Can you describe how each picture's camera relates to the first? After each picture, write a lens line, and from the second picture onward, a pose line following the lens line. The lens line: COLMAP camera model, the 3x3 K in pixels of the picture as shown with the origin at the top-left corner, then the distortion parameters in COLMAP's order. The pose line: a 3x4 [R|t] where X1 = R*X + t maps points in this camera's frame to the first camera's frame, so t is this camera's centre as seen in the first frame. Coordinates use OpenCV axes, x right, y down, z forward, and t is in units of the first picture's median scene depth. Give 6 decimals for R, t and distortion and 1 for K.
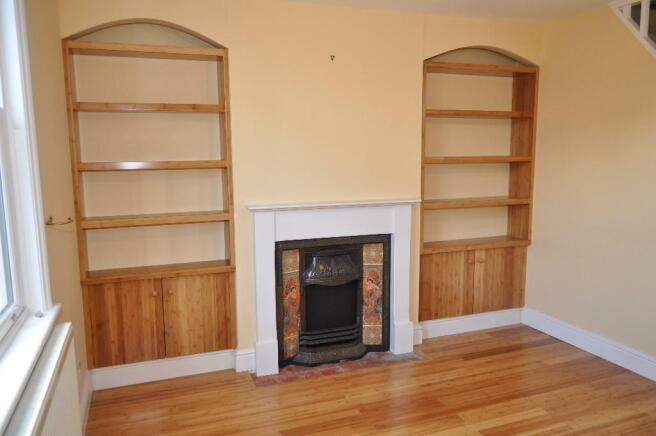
lens RADIAL K [[493.7, 0, 325.2], [0, 493.7, 222.1], [0, 0, 1]] dist [-0.010030, -0.004506]
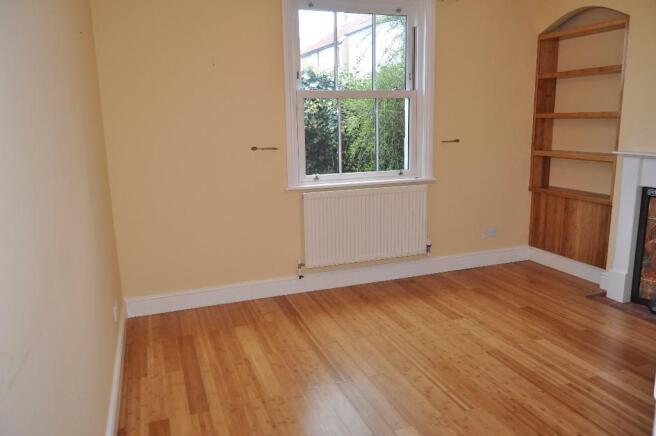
lens RADIAL K [[493.7, 0, 322.8], [0, 493.7, 217.2], [0, 0, 1]] dist [-0.010030, -0.004506]
pose [[-0.006518, 0.208969, -0.977900, 1.286732], [-0.110413, 0.971791, 0.208400, -0.056941], [0.993864, 0.109331, 0.016739, 0.369737]]
